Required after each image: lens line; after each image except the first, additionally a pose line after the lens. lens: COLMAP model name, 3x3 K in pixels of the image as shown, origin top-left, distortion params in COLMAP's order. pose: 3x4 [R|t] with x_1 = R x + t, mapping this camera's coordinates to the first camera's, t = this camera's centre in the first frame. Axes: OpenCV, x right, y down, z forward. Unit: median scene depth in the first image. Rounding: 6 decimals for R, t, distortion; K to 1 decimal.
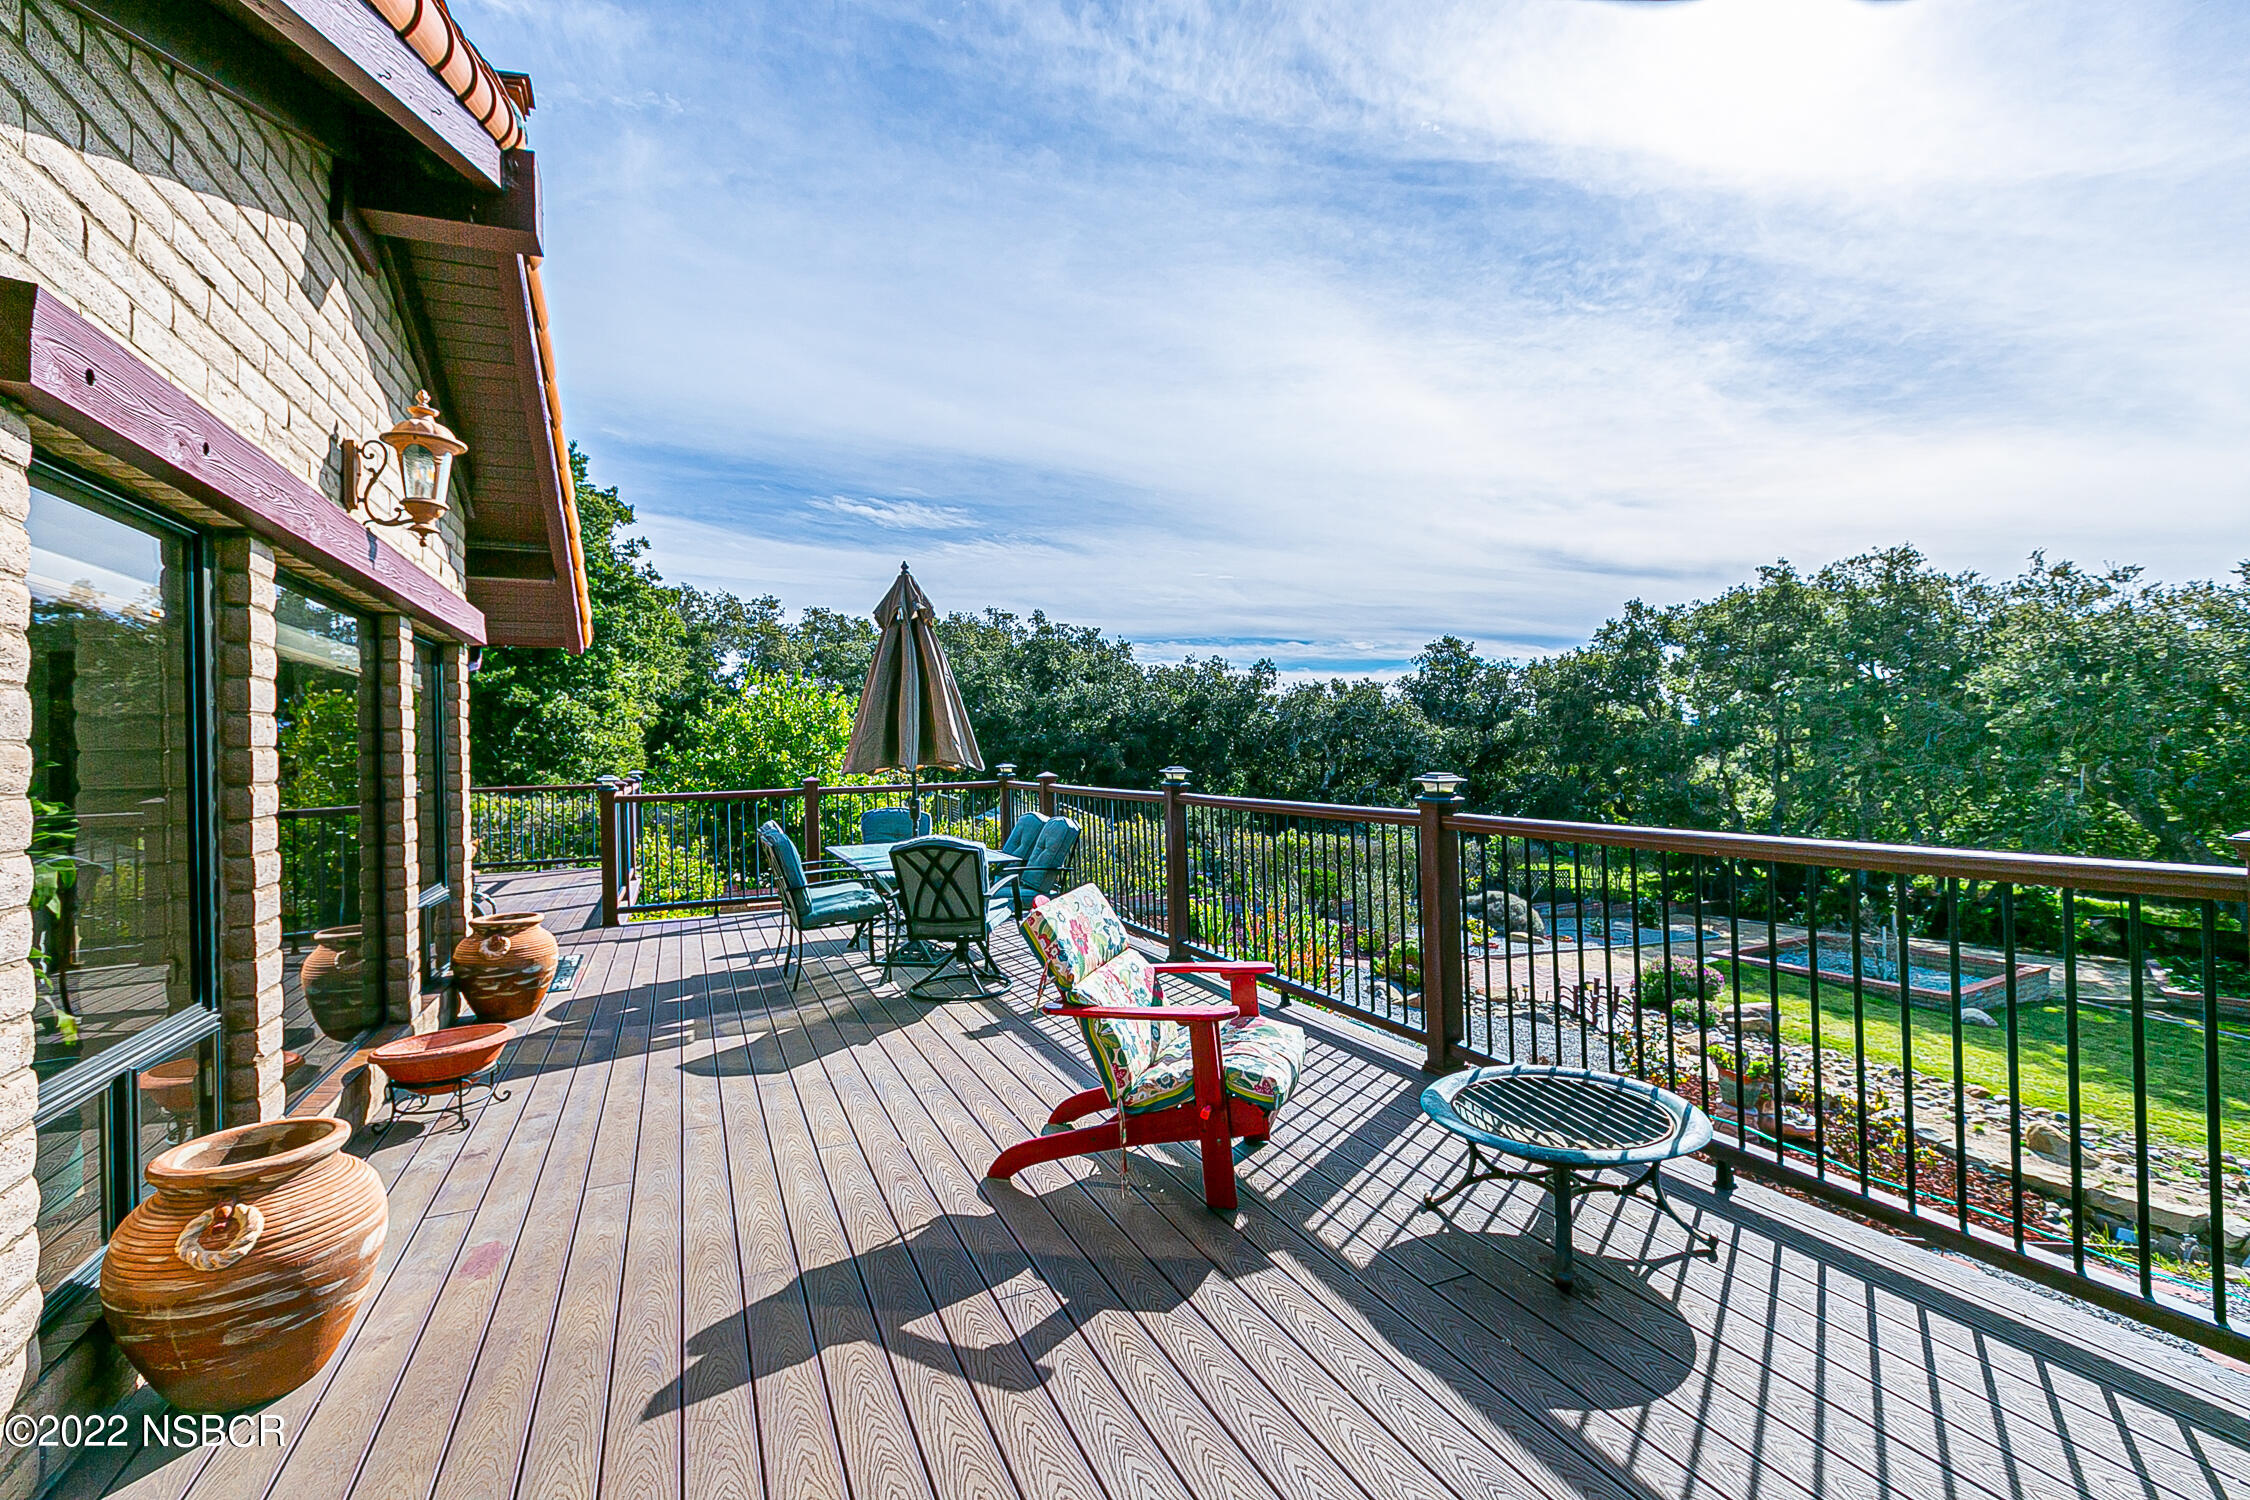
lens RADIAL K [[1000.6, 0, 1113.4], [0, 1000.6, 744.5], [0, 0, 1]] dist [0.001831, -0.000021]
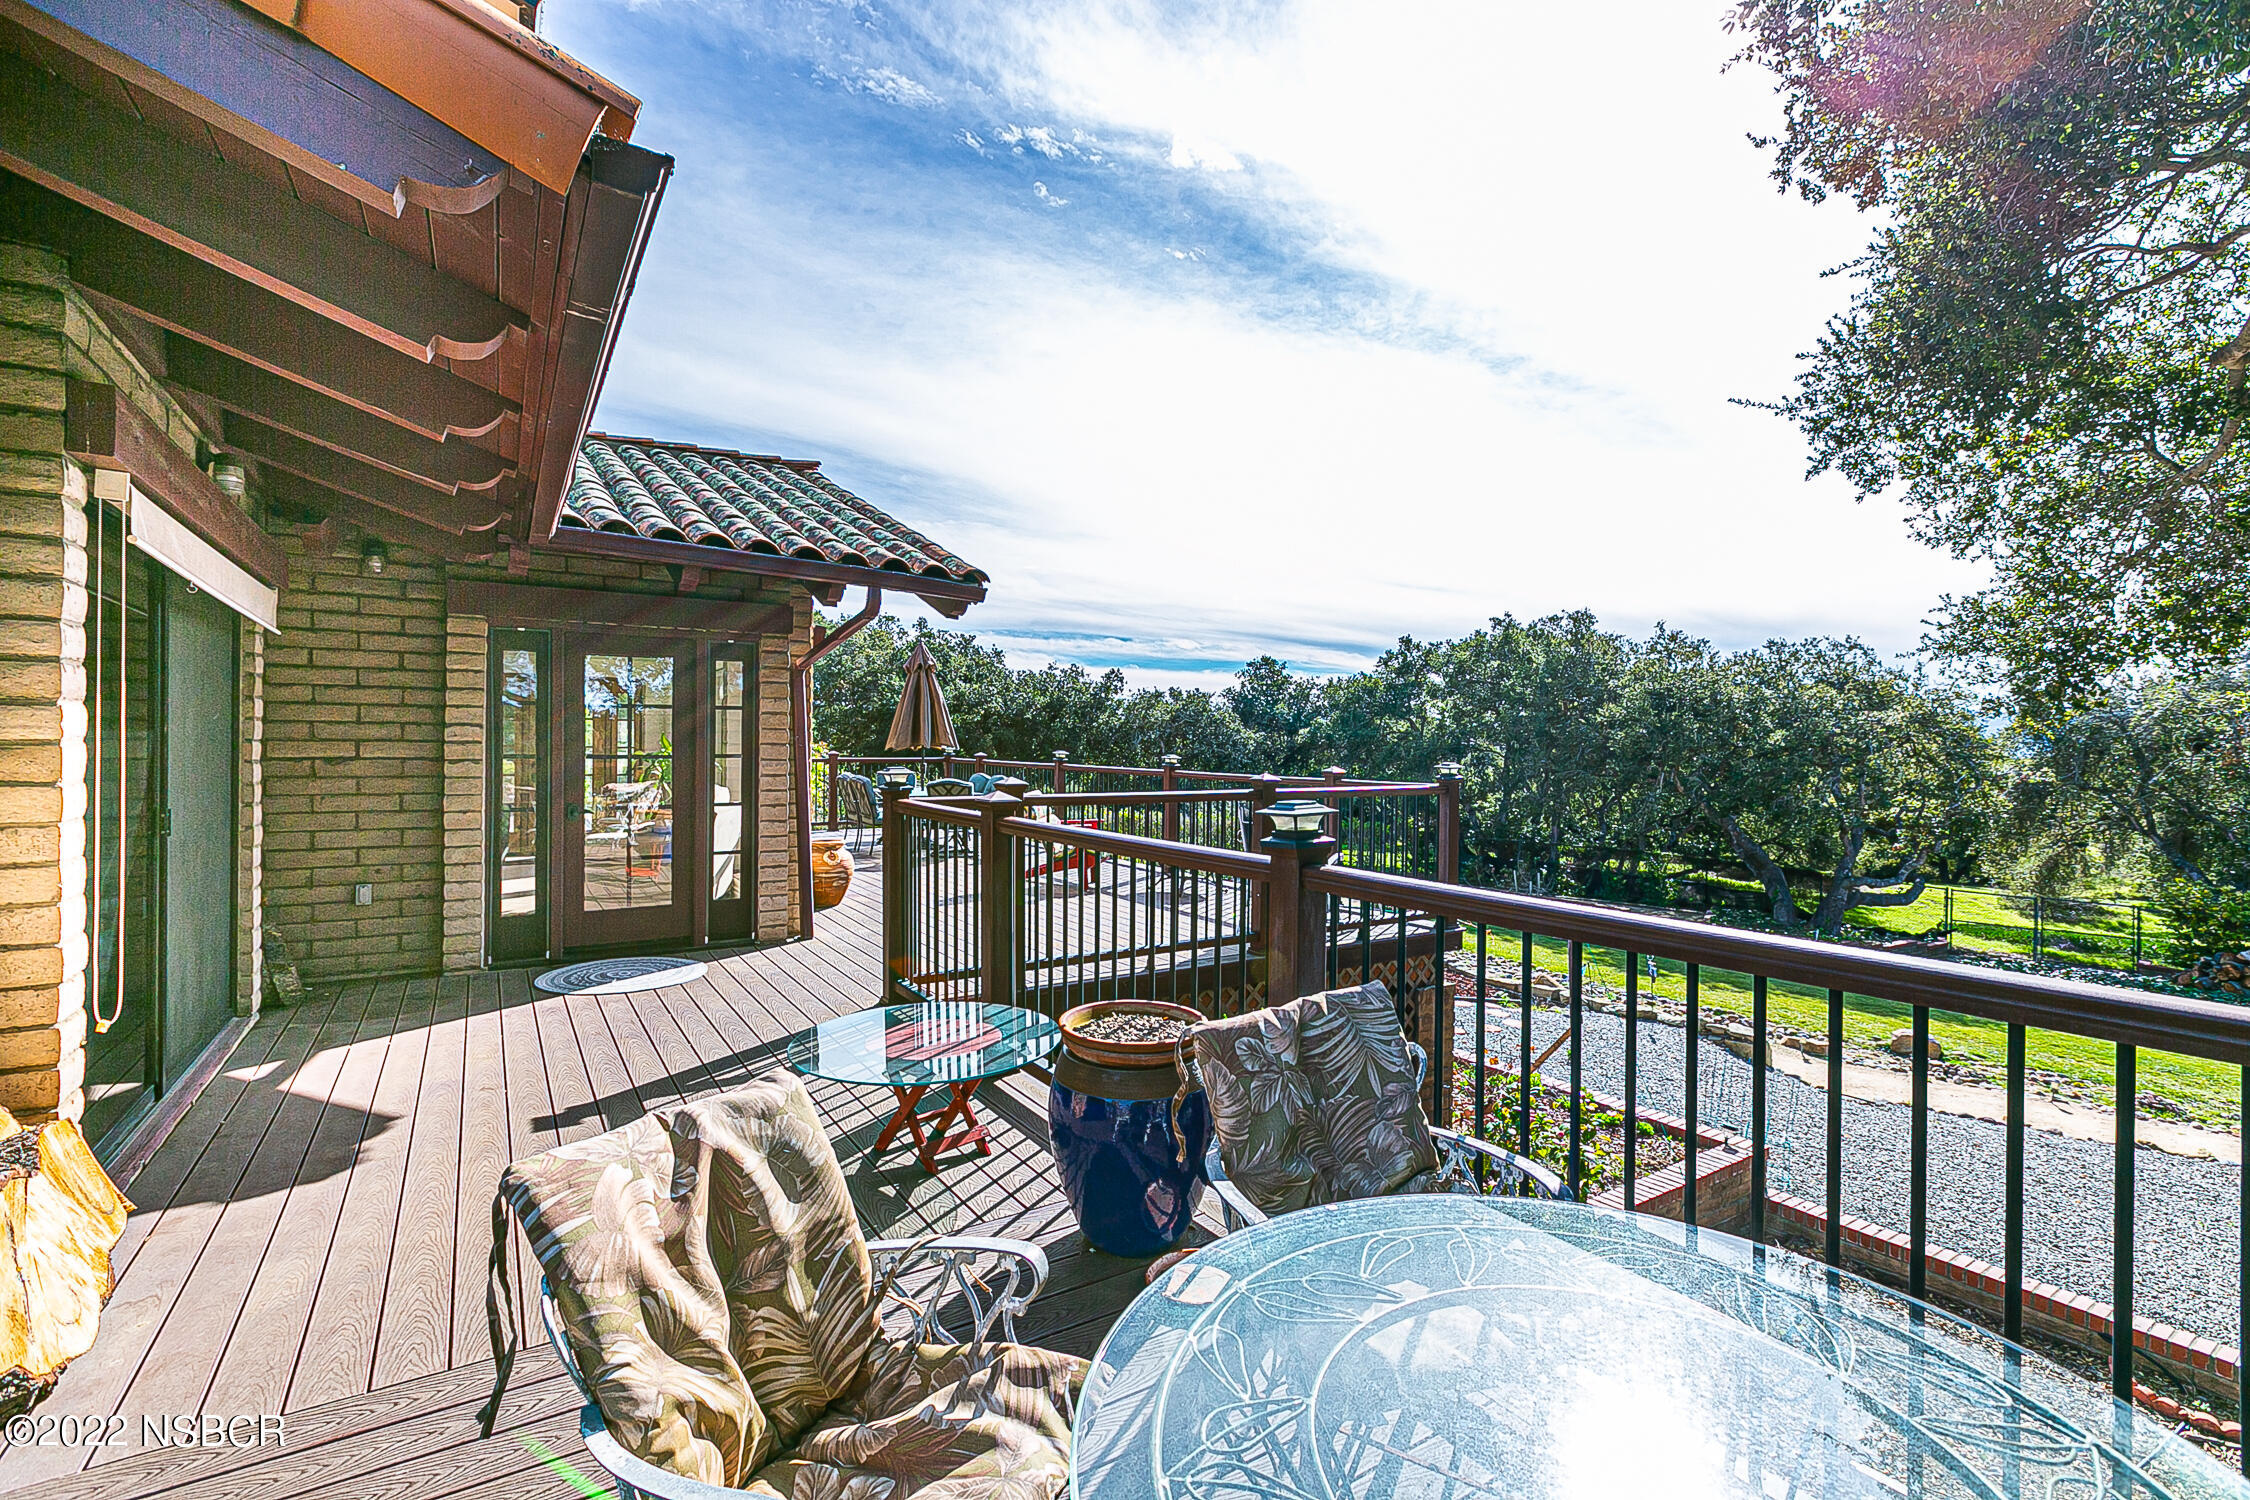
lens RADIAL K [[1000.6, 0, 1124.1], [0, 1000.6, 746.3], [0, 0, 1]] dist [0.001831, -0.000021]
pose [[0.986168, 0.033452, 0.162339, -0.028747], [-0.034833, 0.999377, 0.005670, -0.000289], [-0.162048, -0.011246, 0.986719, -0.184941]]
